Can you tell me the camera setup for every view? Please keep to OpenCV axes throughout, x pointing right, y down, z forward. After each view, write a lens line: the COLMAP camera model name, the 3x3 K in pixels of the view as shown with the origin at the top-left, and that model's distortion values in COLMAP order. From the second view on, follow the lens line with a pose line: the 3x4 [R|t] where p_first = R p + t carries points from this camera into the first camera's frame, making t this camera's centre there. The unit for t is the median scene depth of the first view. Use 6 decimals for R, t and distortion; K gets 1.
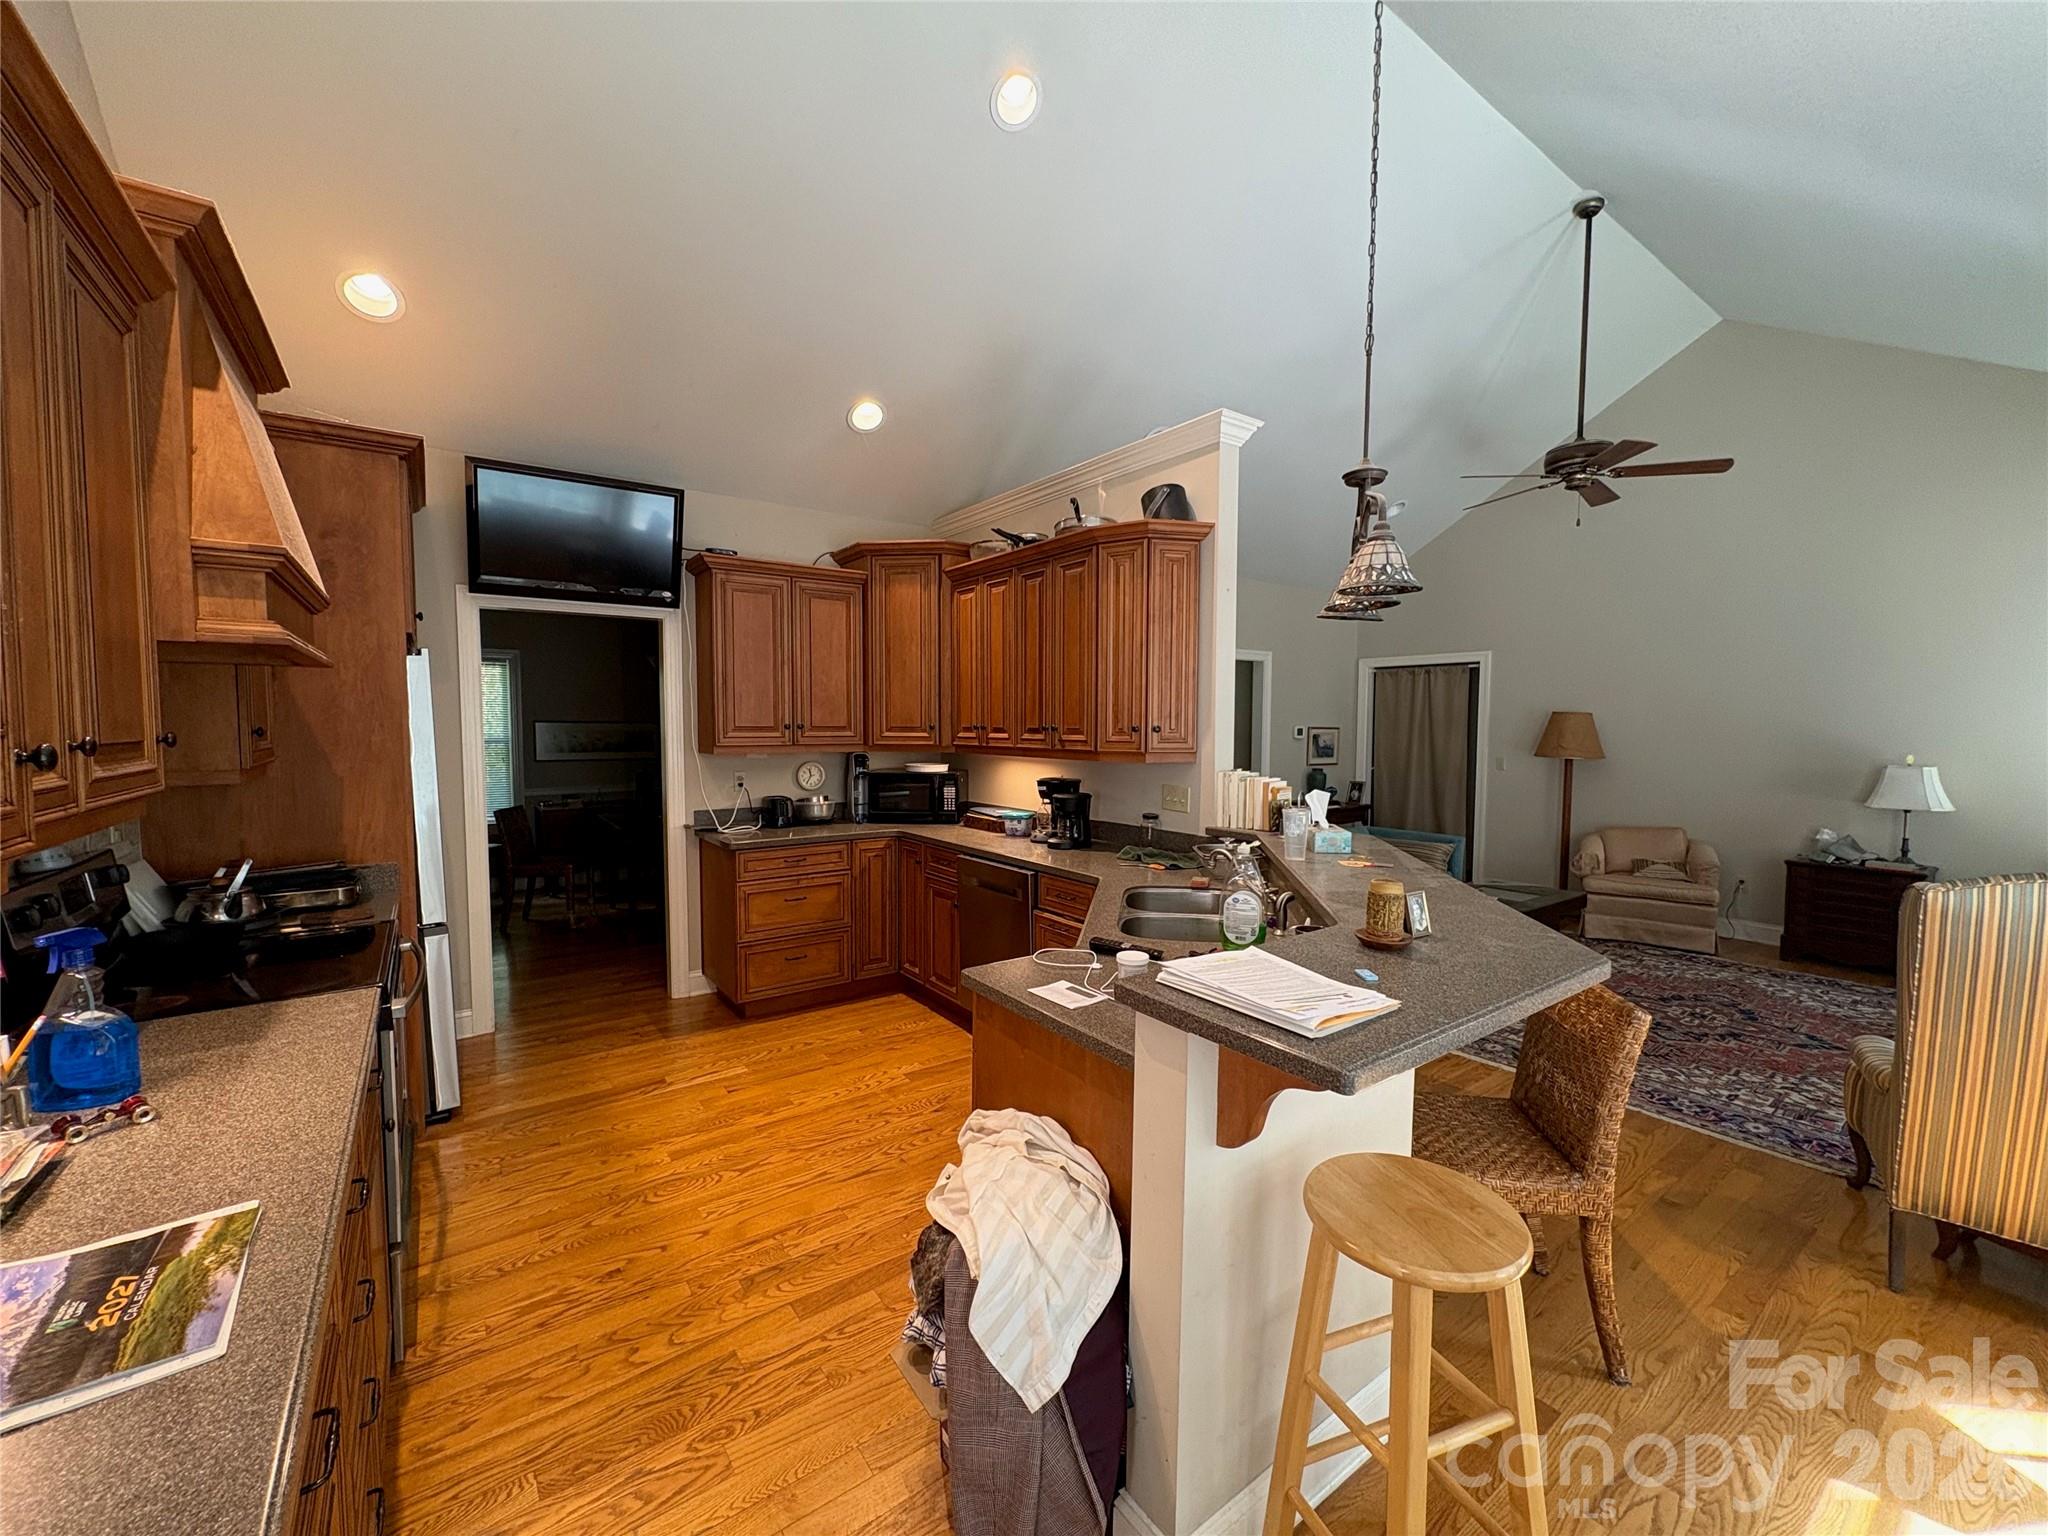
lens RADIAL K [[817.3, 0, 1024.0], [0, 817.3, 768.0], [0, 0, 1]] dist [0.000621, 0.000053]
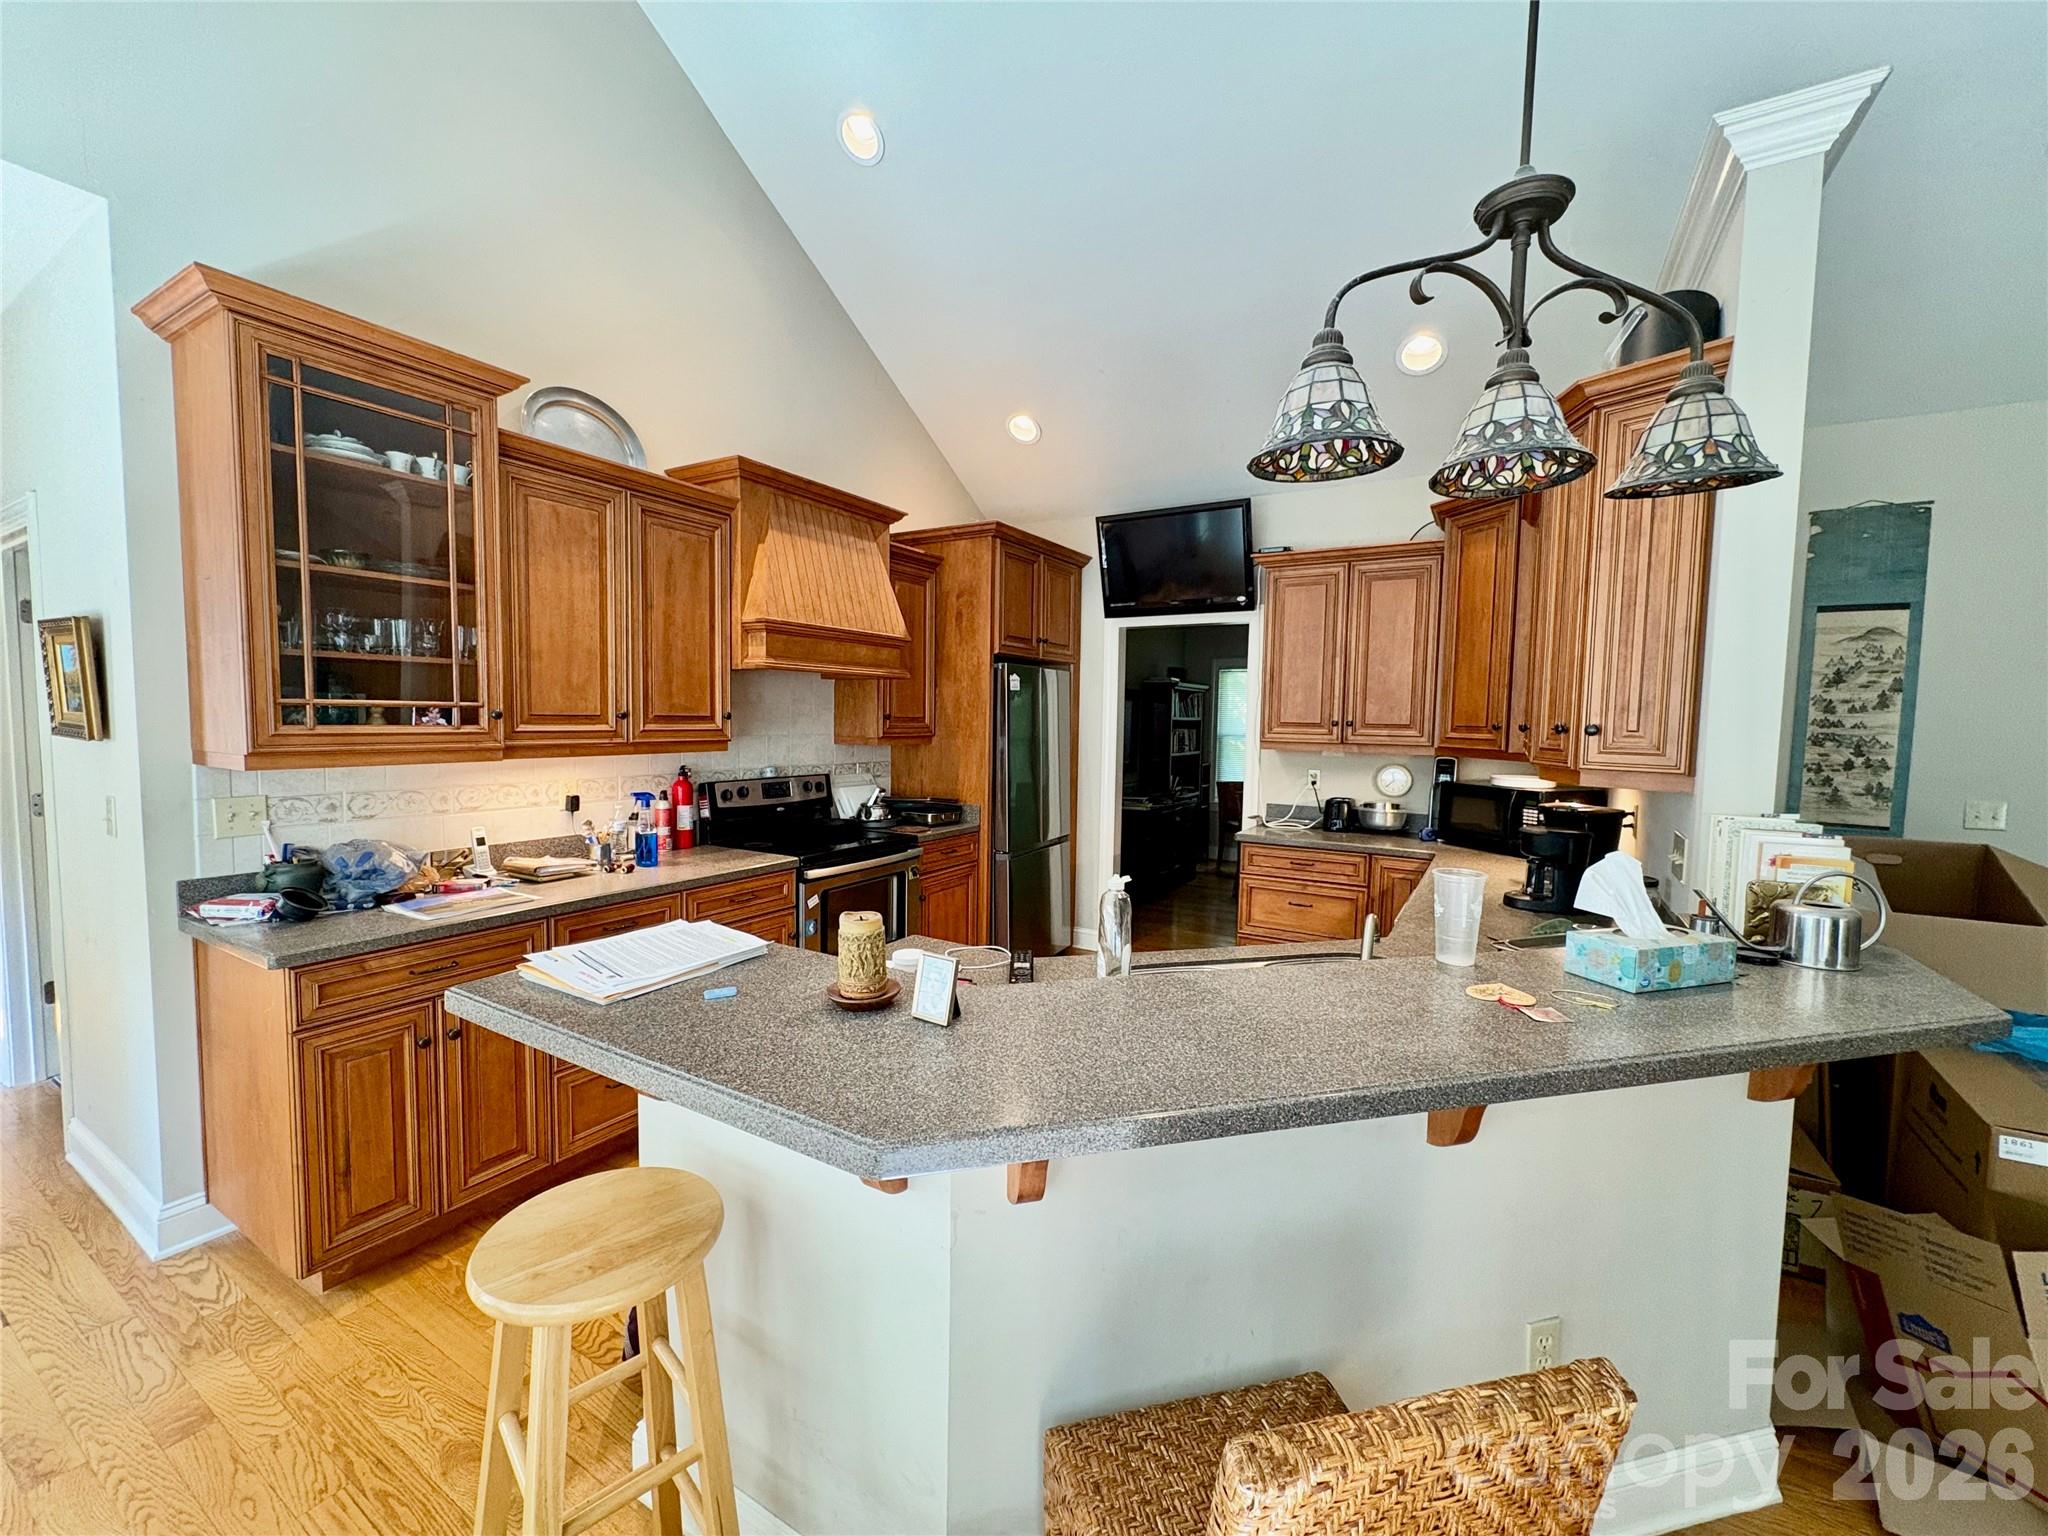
lens RADIAL K [[817.3, 0, 1024.0], [0, 817.3, 768.0], [0, 0, 1]] dist [0.000621, 0.000053]
pose [[0.391933, 0.061654, -0.917926, 0.437357], [-0.067439, 0.996993, 0.038170, -0.011812], [0.917519, 0.046944, 0.394912, 0.313276]]
